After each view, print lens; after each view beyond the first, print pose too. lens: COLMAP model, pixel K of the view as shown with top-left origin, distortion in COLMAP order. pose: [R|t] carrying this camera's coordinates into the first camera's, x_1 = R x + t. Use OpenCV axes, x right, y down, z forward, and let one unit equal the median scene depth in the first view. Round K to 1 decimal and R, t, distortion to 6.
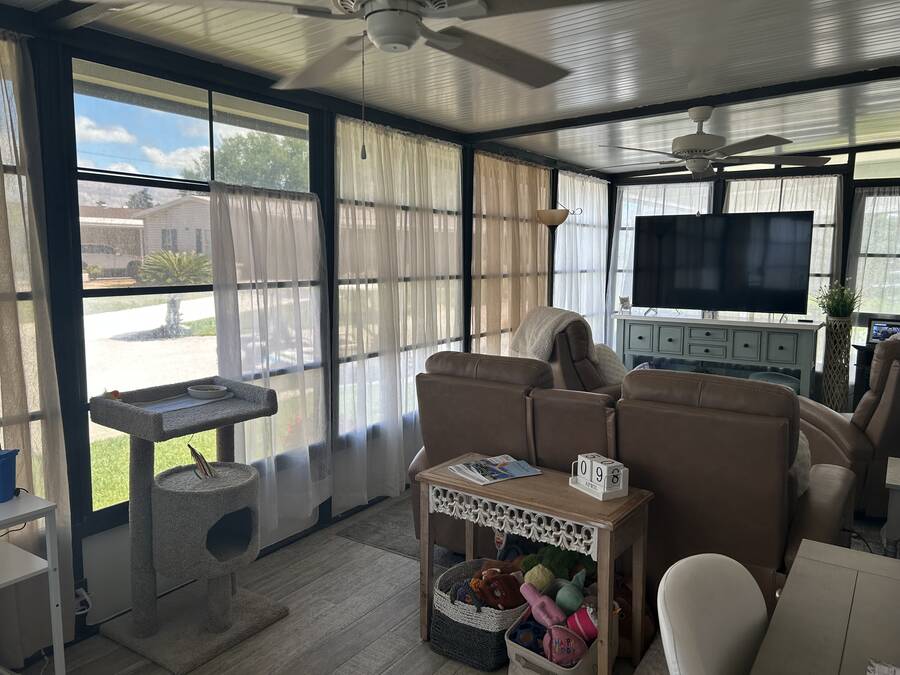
lens RADIAL K [[686.5, 0, 453.6], [0, 686.5, 339.3], [0, 0, 1]] dist [0.045988, -0.043891]
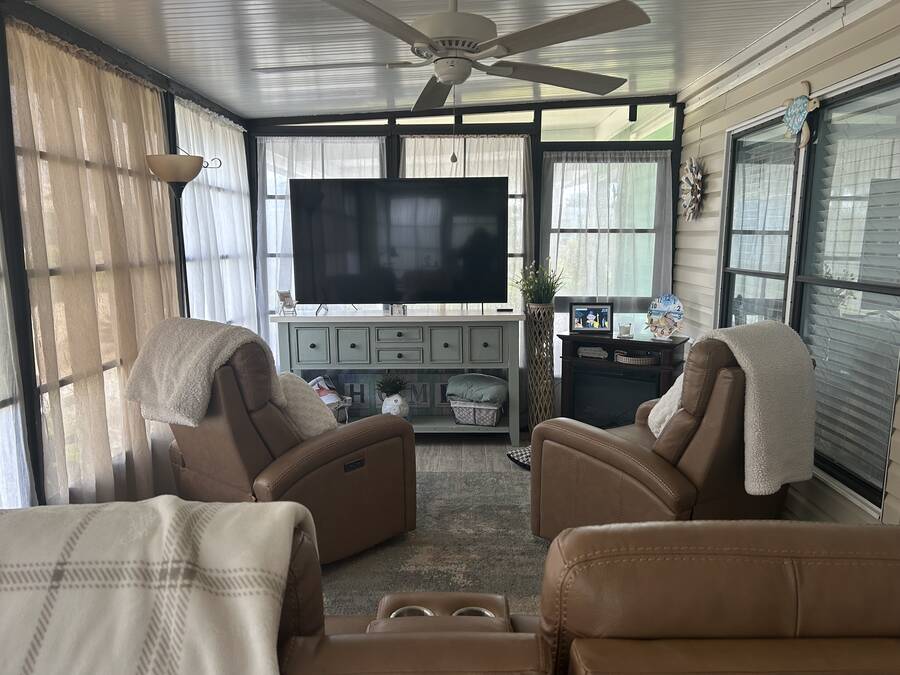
lens RADIAL K [[686.5, 0, 456.0], [0, 686.5, 344.5], [0, 0, 1]] dist [0.045988, -0.043891]
pose [[0.844993, -0.095054, 0.526262, 0.015875], [0.079569, 0.995470, 0.052043, -0.033717], [-0.528825, -0.002102, 0.848728, 0.331537]]
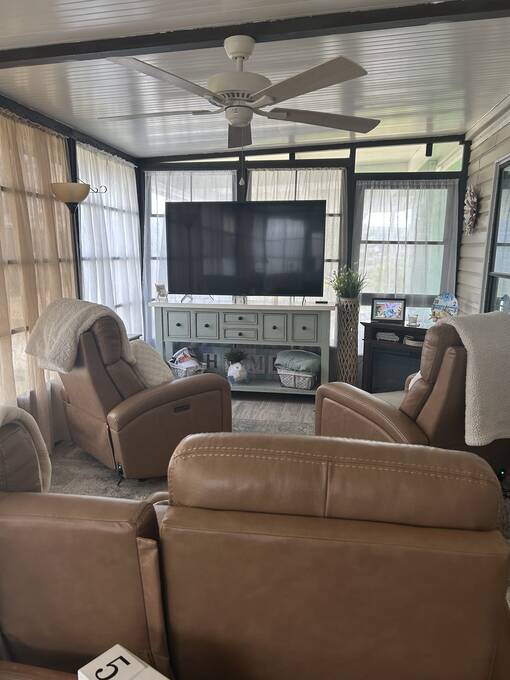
lens RADIAL K [[518.7, 0, 254.5], [0, 518.7, 349.5], [0, 0, 1]] dist [0.045988, -0.043891]
pose [[0.912072, -0.078269, 0.402490, 0.071315], [0.051850, 0.995748, 0.076140, -0.020695], [-0.406738, -0.048576, 0.912253, 0.288573]]
